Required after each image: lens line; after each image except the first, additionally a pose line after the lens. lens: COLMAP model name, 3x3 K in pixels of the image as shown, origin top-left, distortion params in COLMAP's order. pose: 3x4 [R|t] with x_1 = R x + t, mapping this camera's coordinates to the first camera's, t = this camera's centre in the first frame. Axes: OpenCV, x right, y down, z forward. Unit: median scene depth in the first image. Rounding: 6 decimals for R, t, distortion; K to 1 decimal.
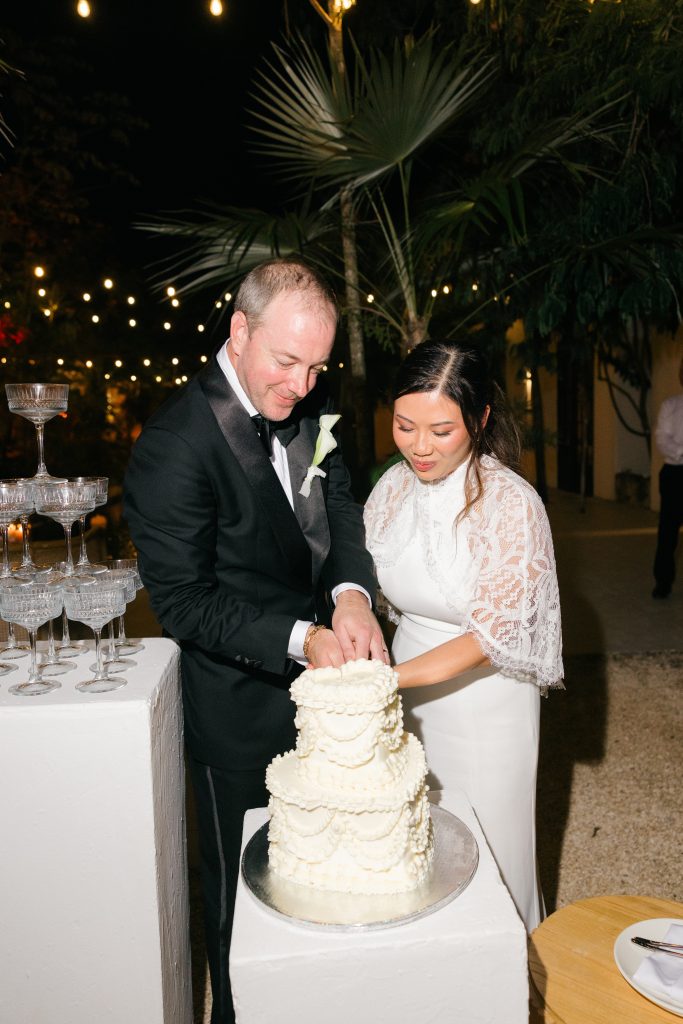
lens RADIAL K [[840.7, 0, 341.5], [0, 840.7, 512.0], [0, 0, 1]] dist [0.007235, -0.006211]
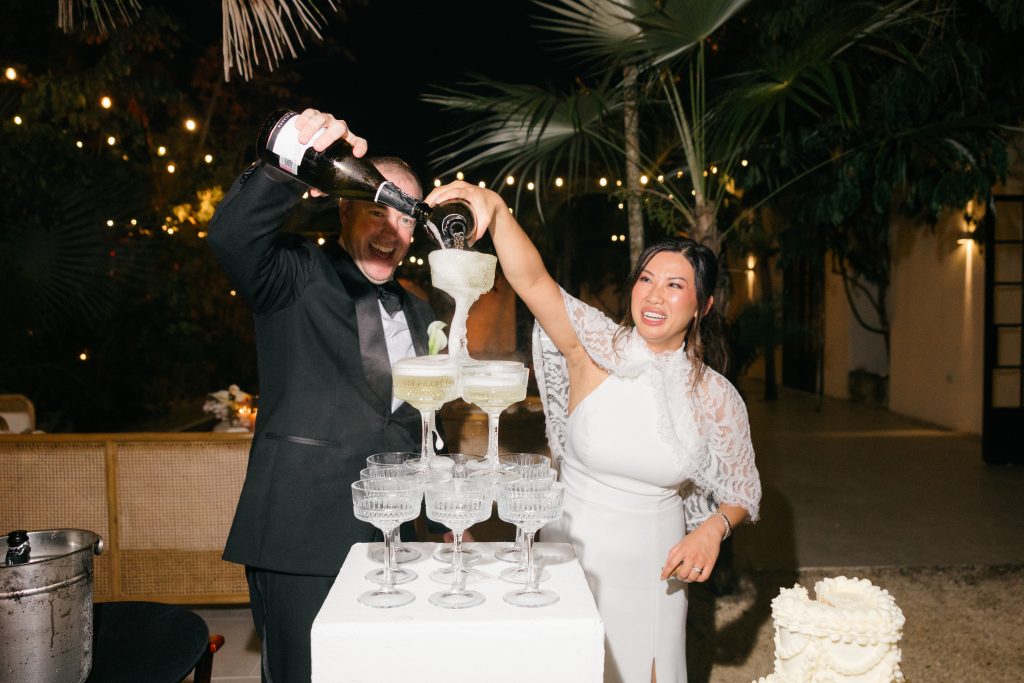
lens RADIAL K [[874.9, 0, 512.0], [0, 874.9, 341.5], [0, 0, 1]] dist [0.005113, -0.000727]
pose [[0.999516, 0.030774, -0.004601, -0.117141], [-0.031018, 0.997163, -0.068581, 0.000612], [0.002478, 0.068690, 0.997635, 0.025048]]
